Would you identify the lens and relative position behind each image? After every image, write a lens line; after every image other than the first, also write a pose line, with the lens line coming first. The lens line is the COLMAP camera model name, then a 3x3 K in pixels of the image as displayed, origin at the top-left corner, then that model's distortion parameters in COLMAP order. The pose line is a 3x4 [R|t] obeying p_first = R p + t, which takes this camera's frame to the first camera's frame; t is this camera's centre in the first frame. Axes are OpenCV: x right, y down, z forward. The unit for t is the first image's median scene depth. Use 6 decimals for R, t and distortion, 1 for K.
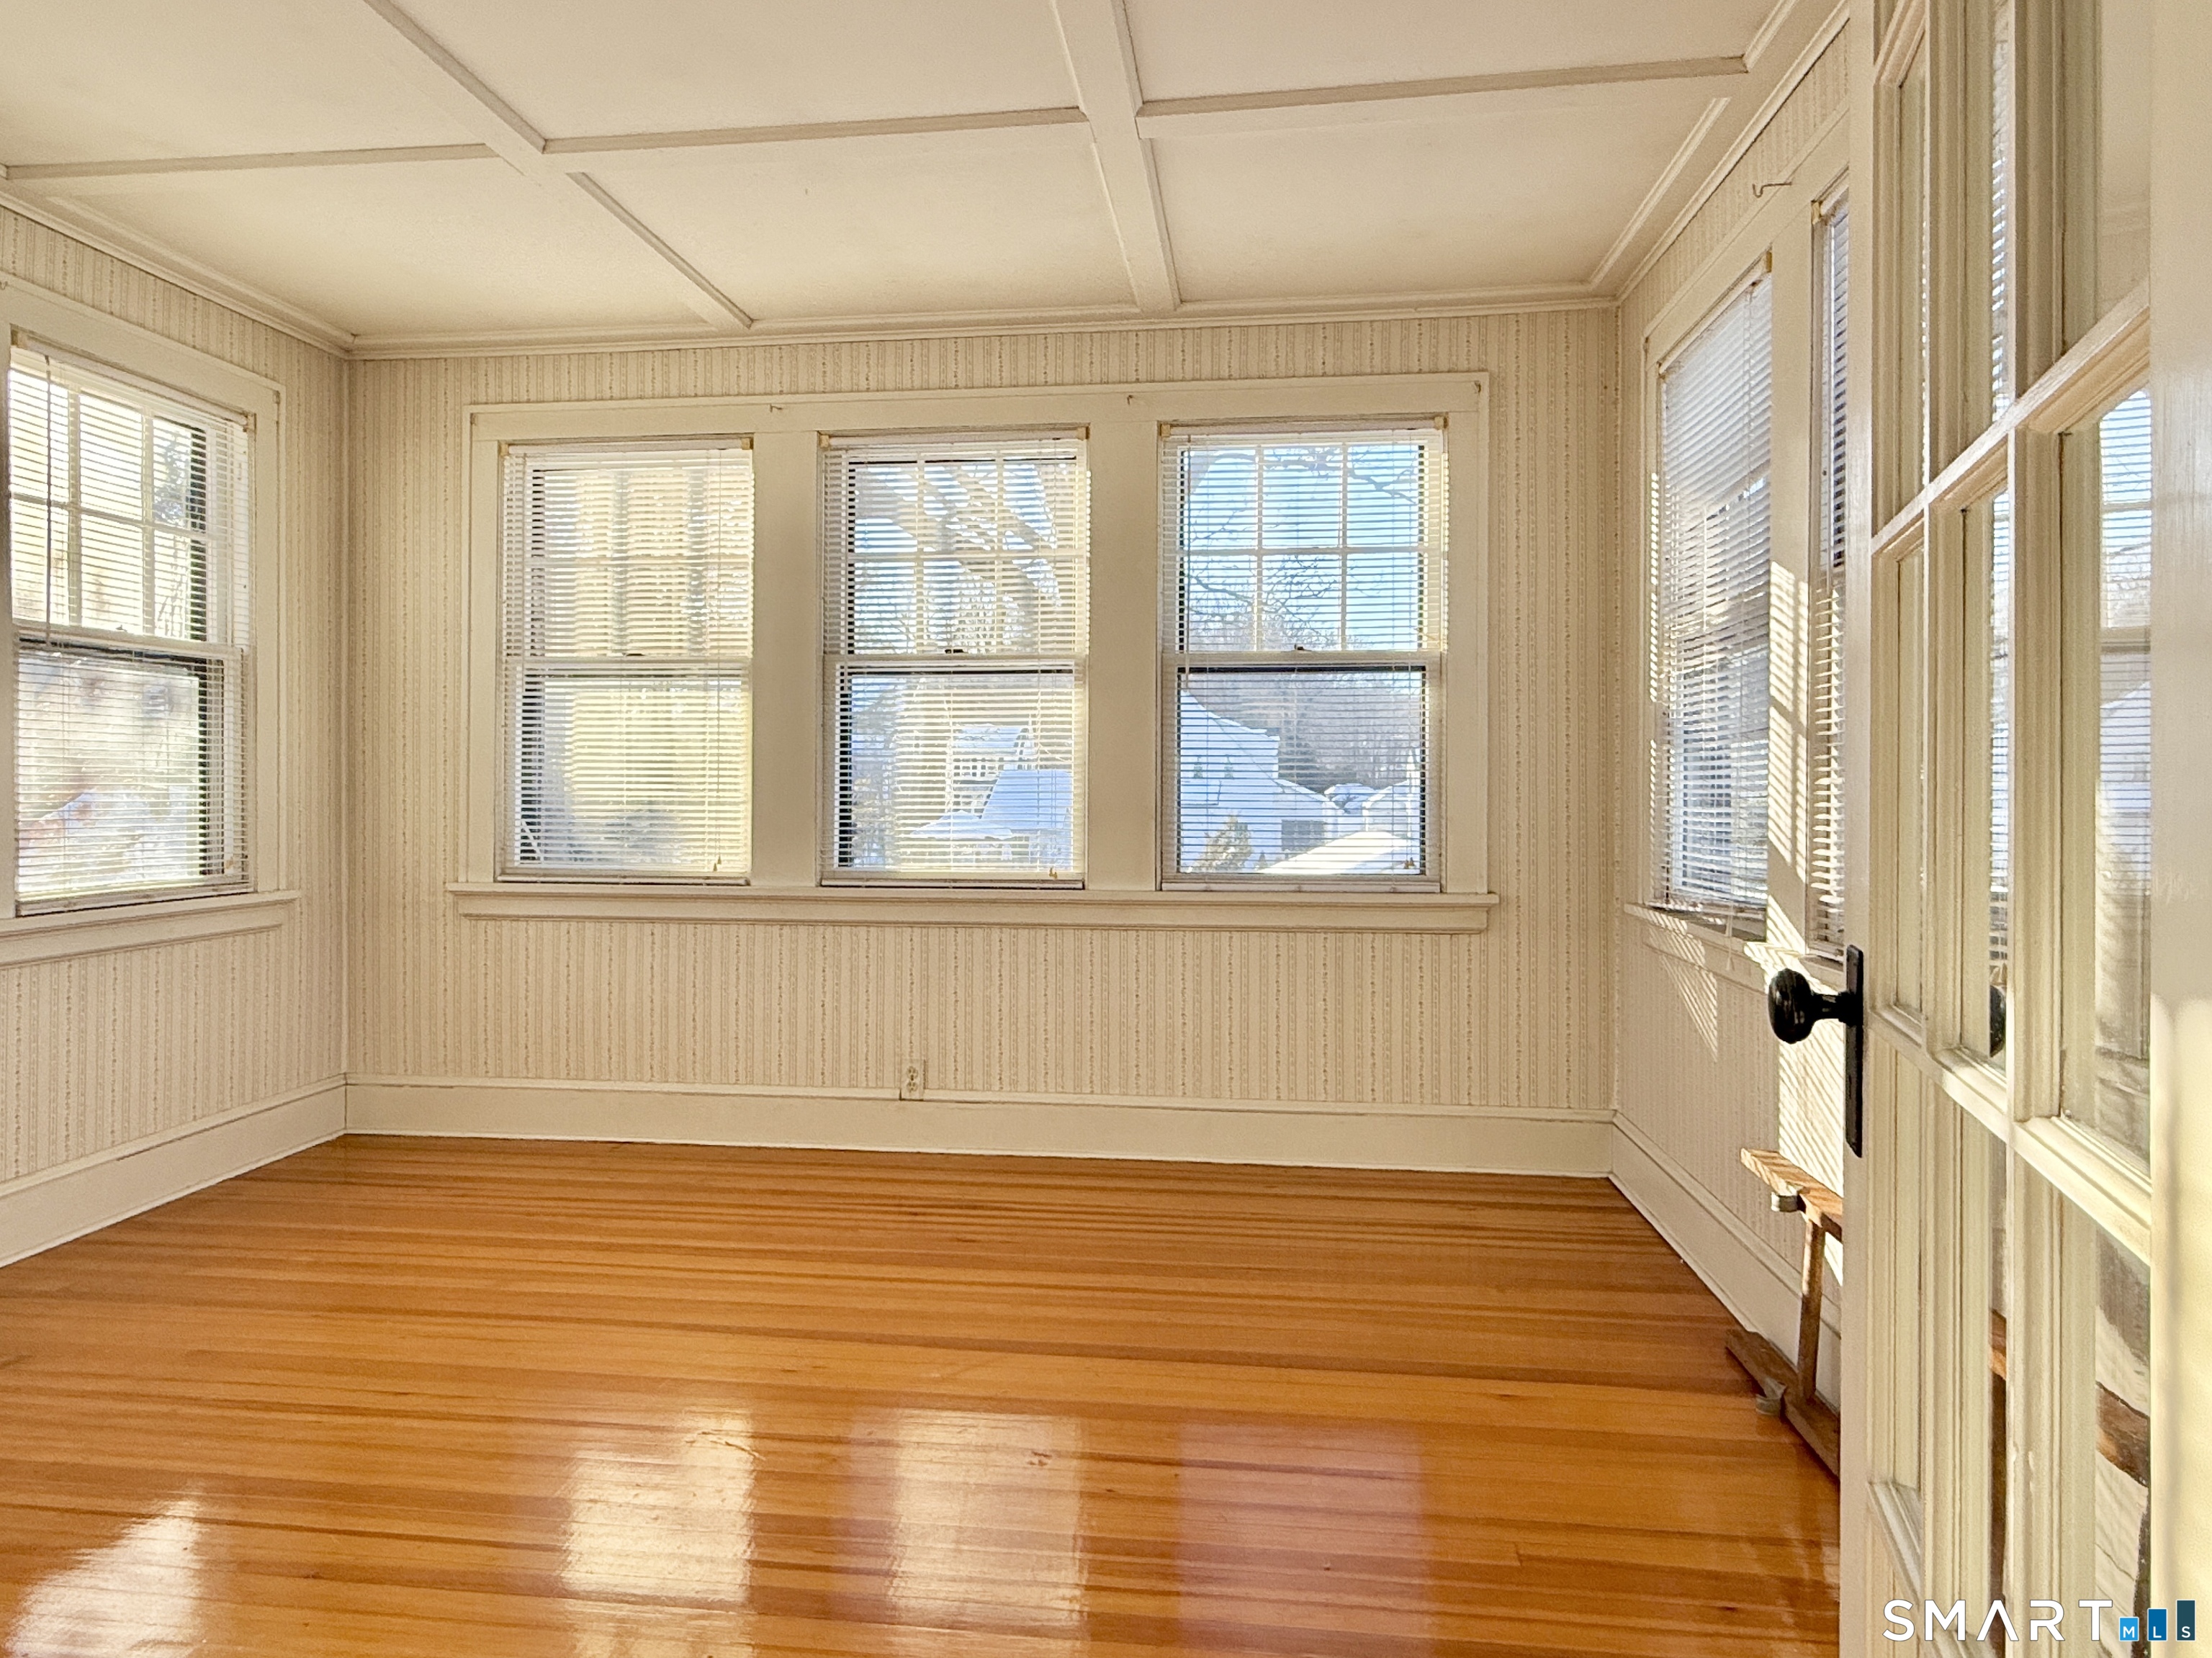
lens RADIAL K [[1386.2, 0, 1088.0], [0, 1386.2, 812.2], [0, 0, 1]] dist [-0.007681, 0.007441]
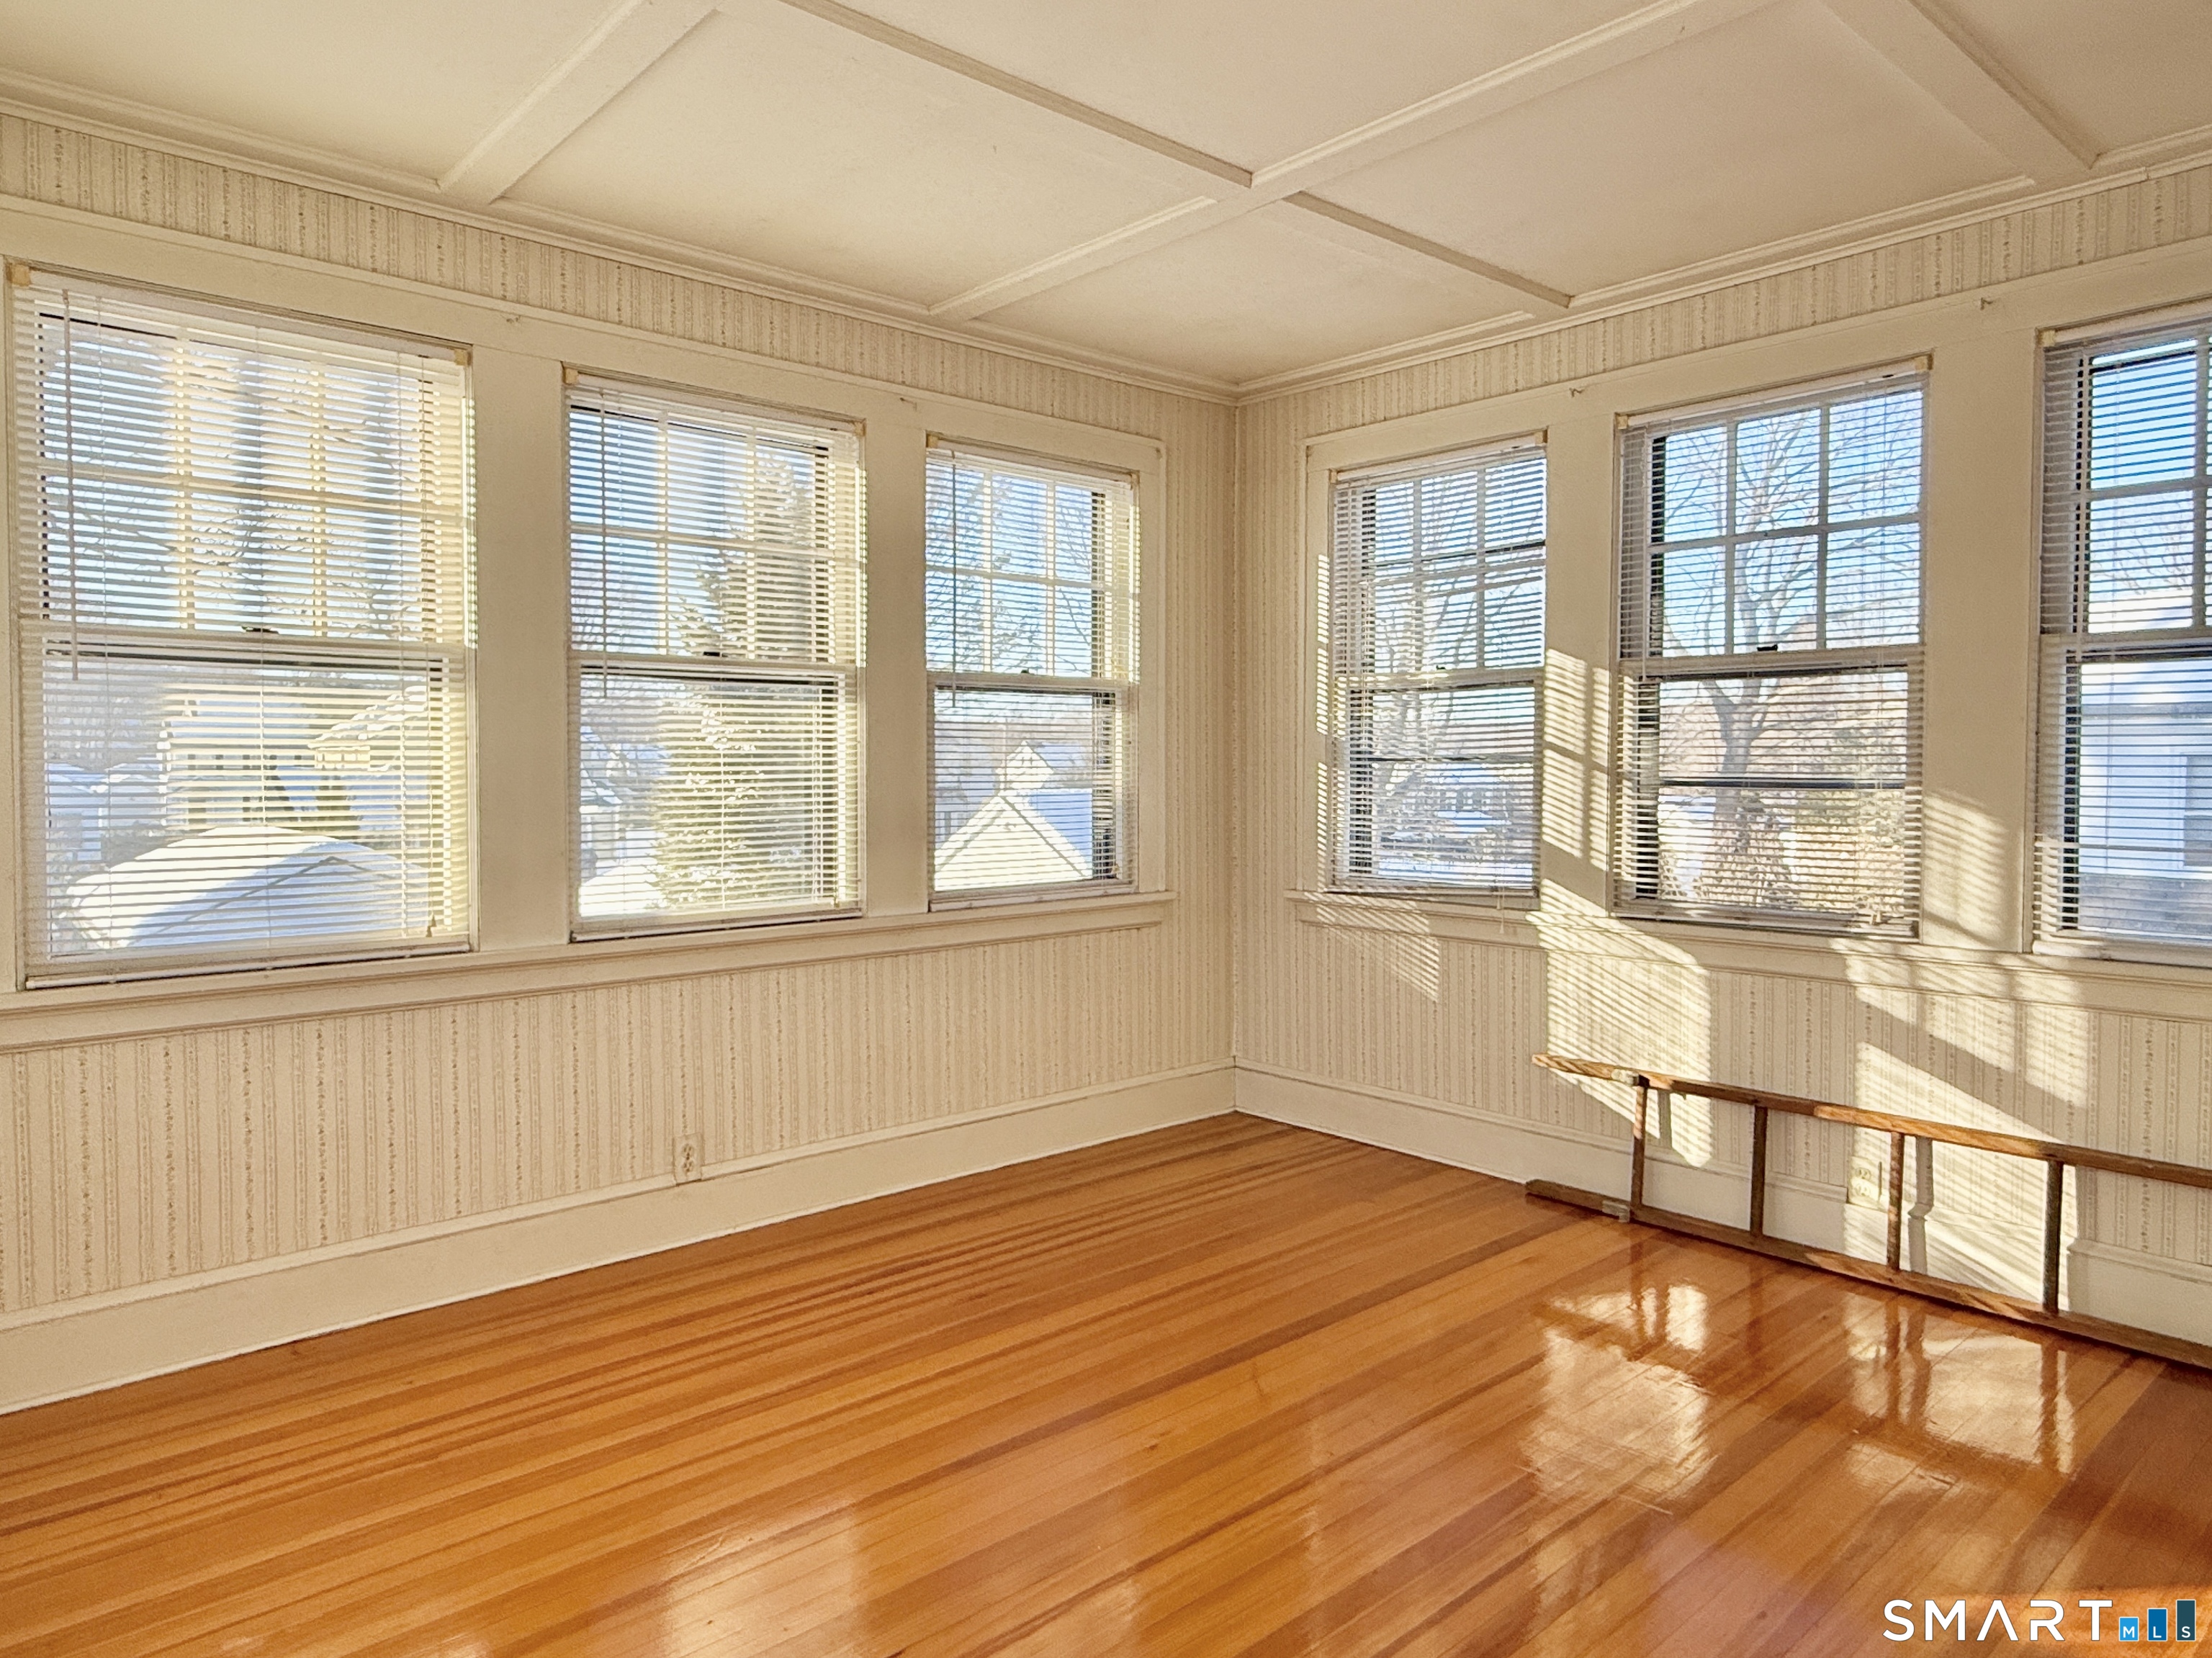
lens RADIAL K [[1386.2, 0, 1088.4], [0, 1386.2, 829.7], [0, 0, 1]] dist [-0.007681, 0.007441]
pose [[0.661560, -0.040423, 0.748802, -0.614315], [0.019603, 0.999137, 0.036618, -0.035932], [-0.749636, -0.009546, 0.661782, 0.268188]]
